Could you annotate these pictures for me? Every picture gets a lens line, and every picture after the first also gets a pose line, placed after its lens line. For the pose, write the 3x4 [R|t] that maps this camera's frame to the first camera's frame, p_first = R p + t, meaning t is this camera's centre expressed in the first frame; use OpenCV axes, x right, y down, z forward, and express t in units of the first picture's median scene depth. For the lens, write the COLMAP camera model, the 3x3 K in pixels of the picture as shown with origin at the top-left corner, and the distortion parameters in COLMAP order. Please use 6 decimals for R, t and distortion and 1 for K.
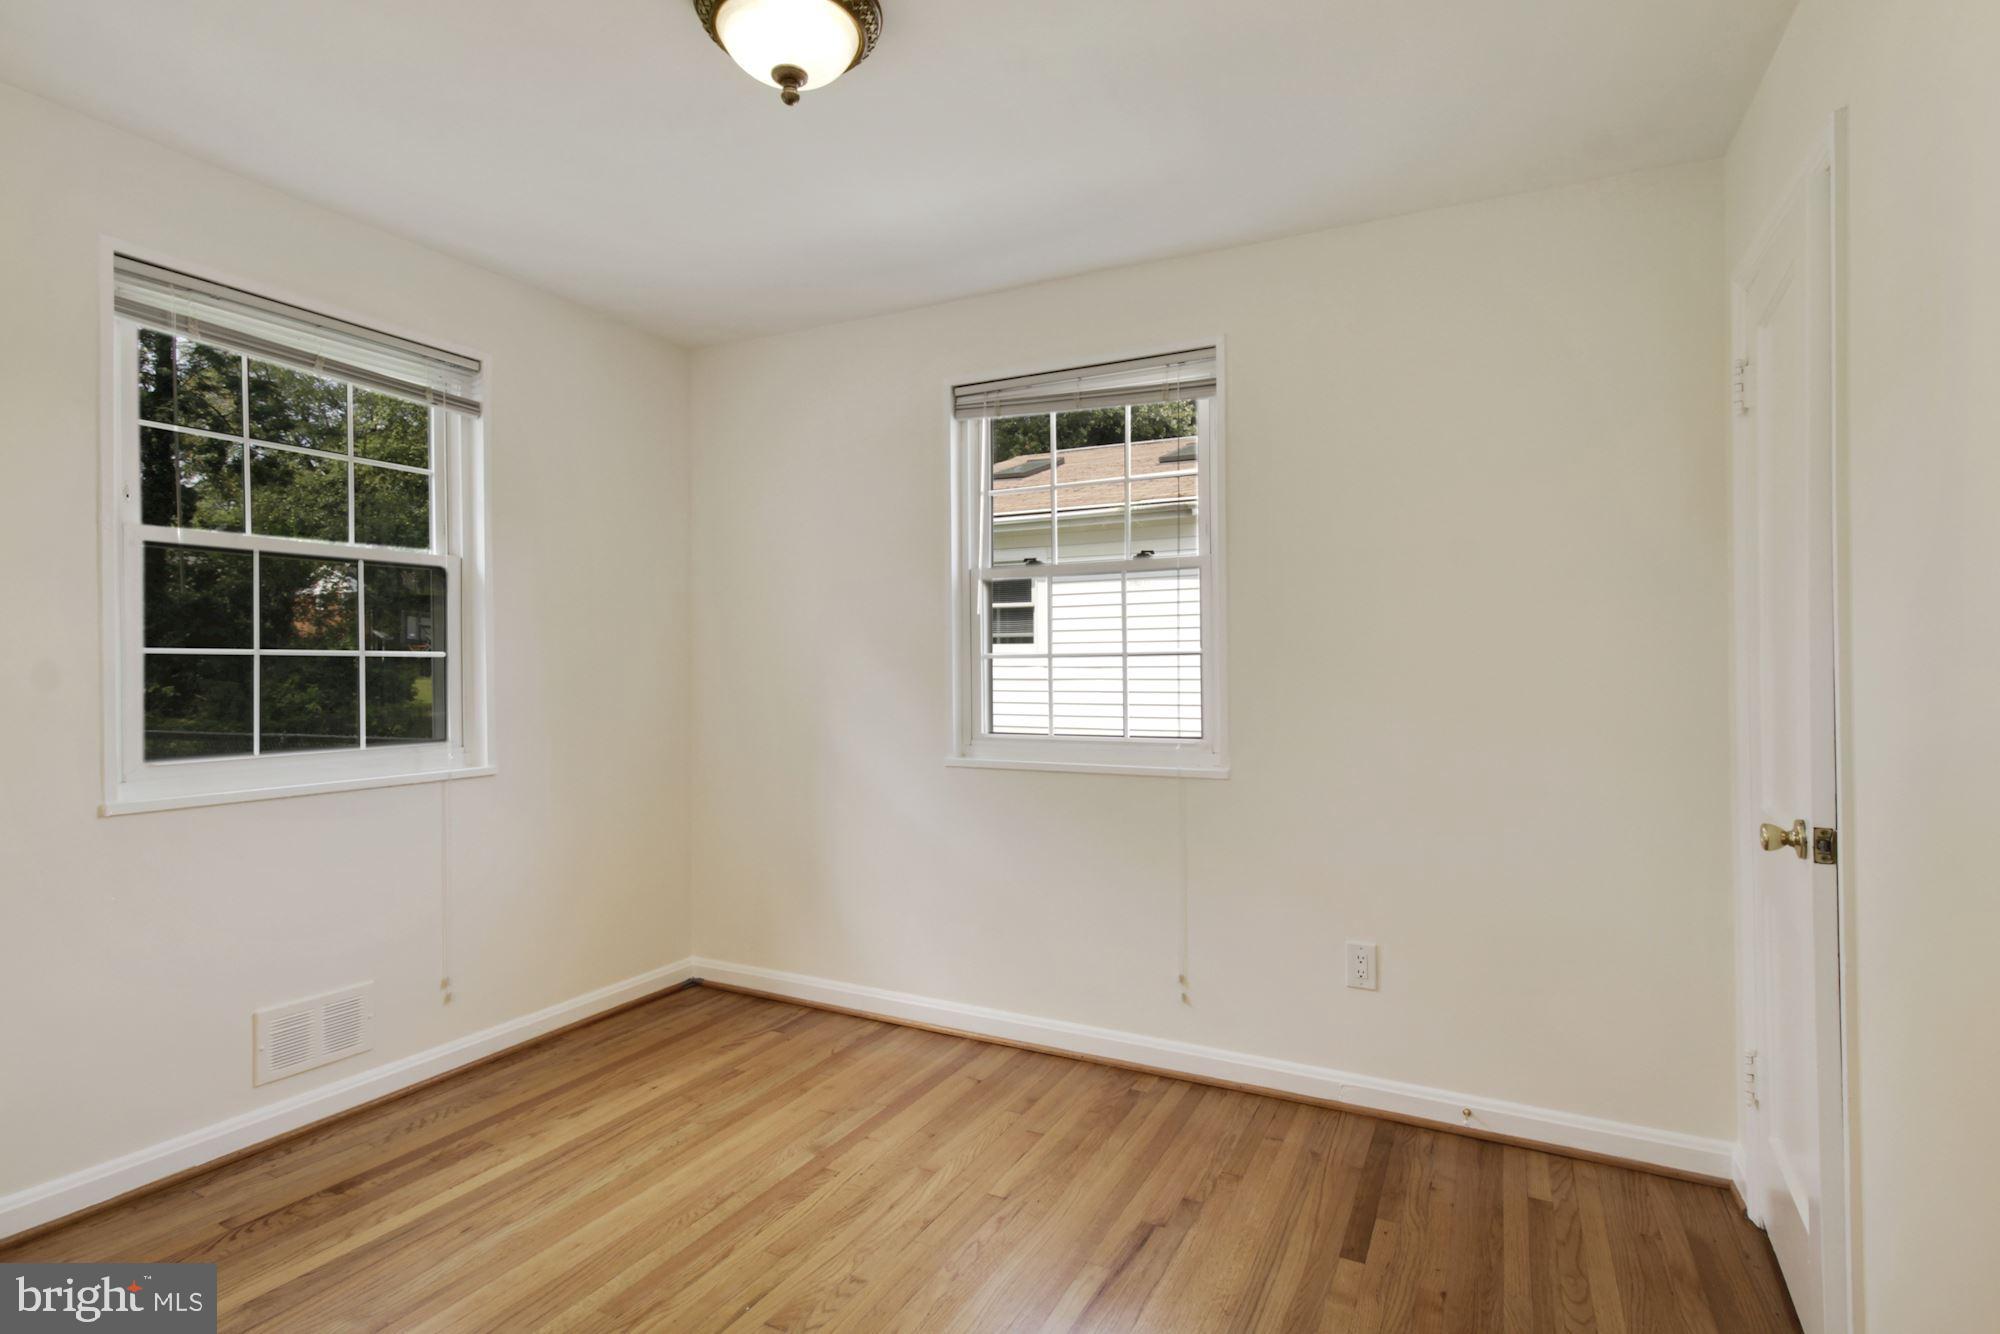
lens RADIAL K [[1021.3, 0, 1004.7], [0, 1021.3, 665.5], [0, 0, 1]] dist [0.029165, -0.031959]
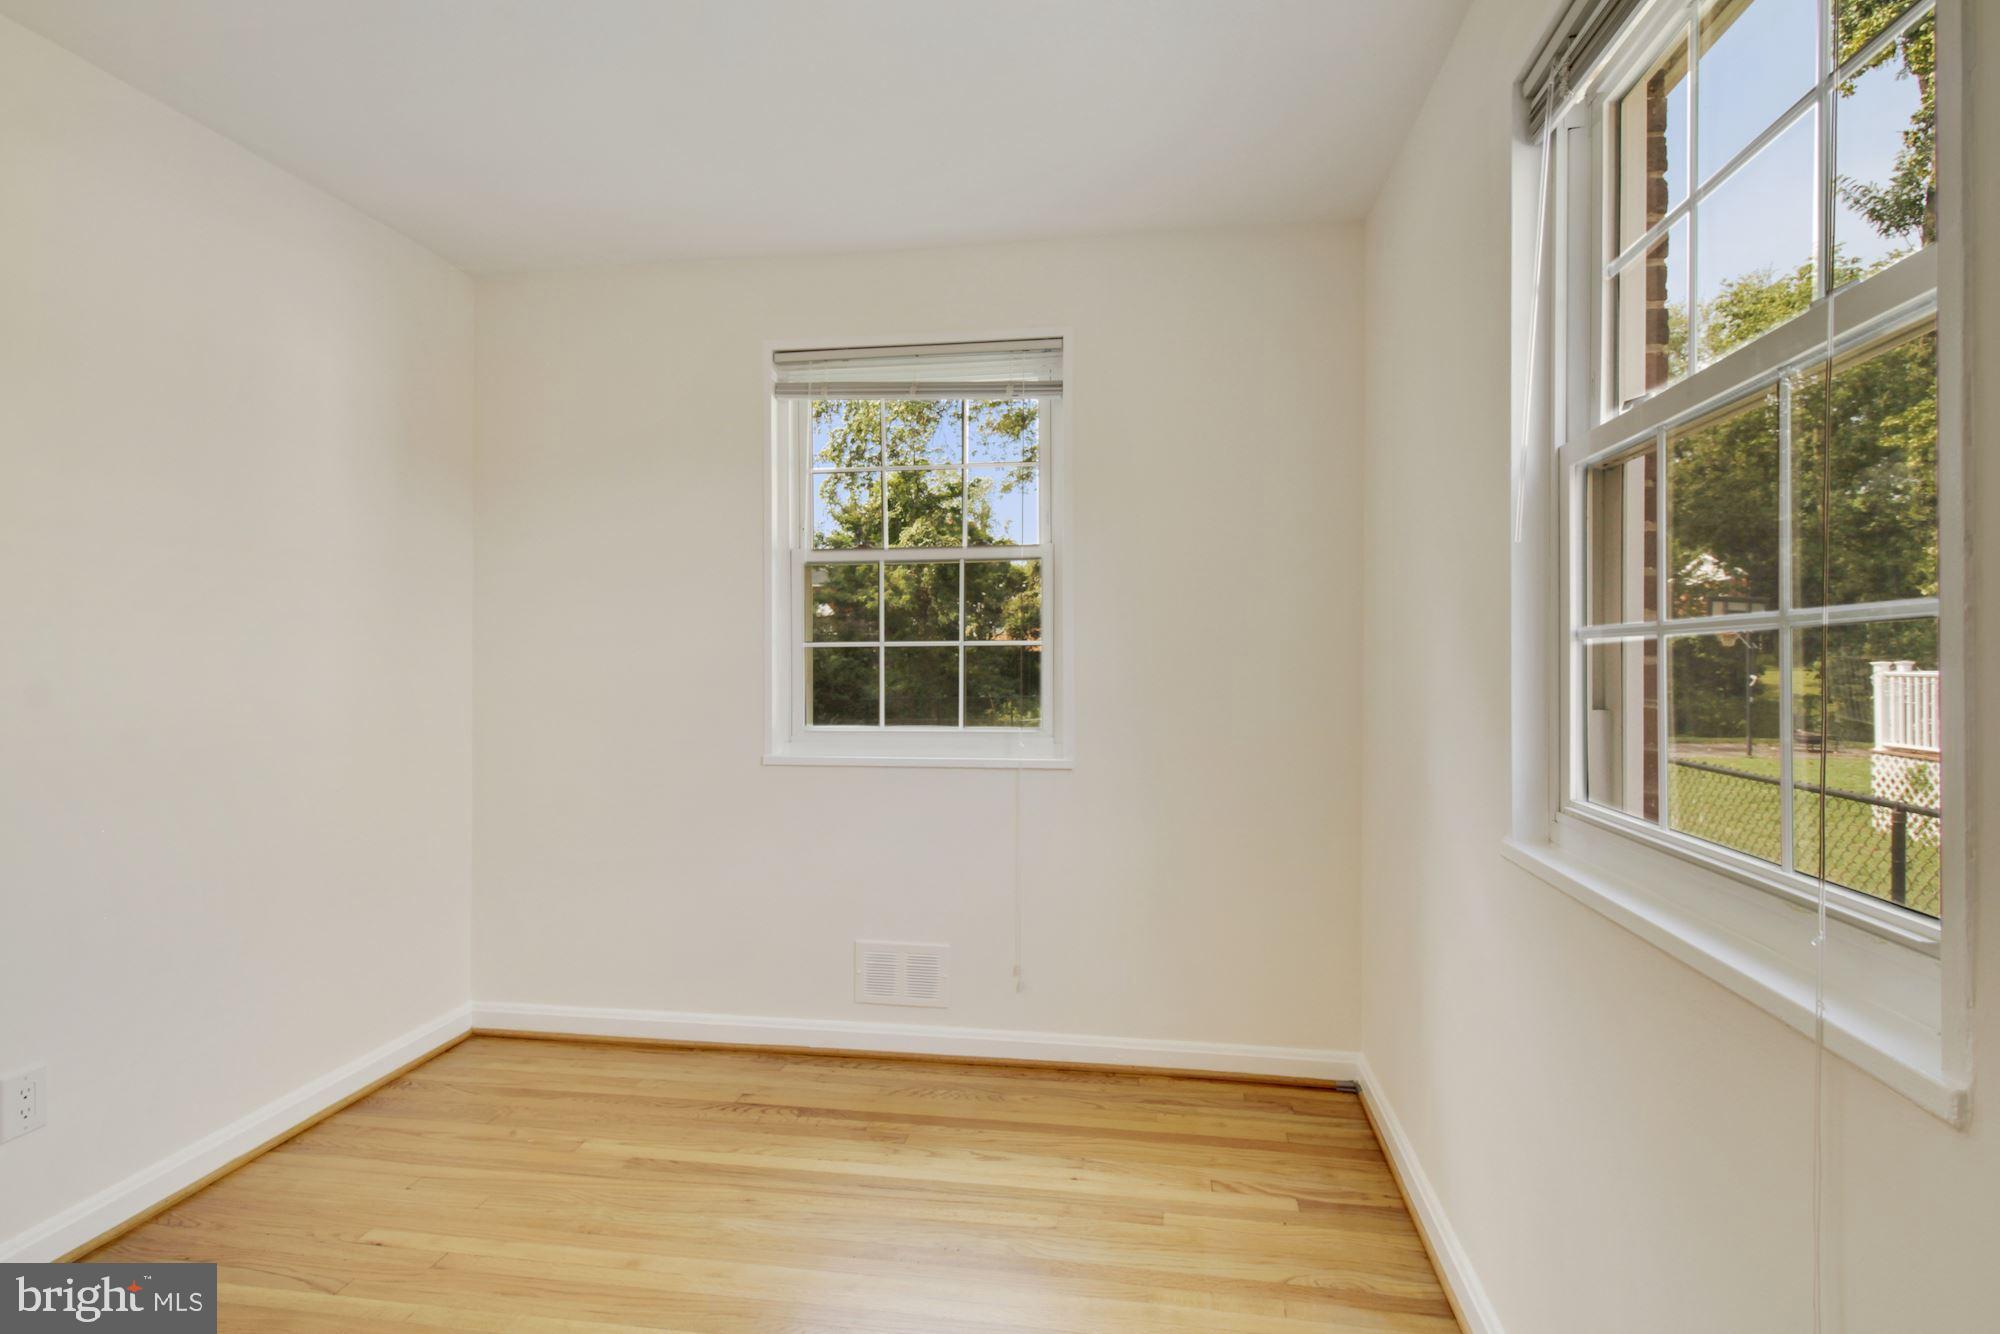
lens RADIAL K [[984.7, 0, 1000.0], [0, 984.7, 667.0], [0, 0, 1]] dist [0.033081, 0.000806]
pose [[0.294976, 0.007134, -0.955478, 0.398832], [0.004710, 0.999949, 0.008920, 0.004084], [0.955493, -0.007131, 0.294928, 0.751466]]
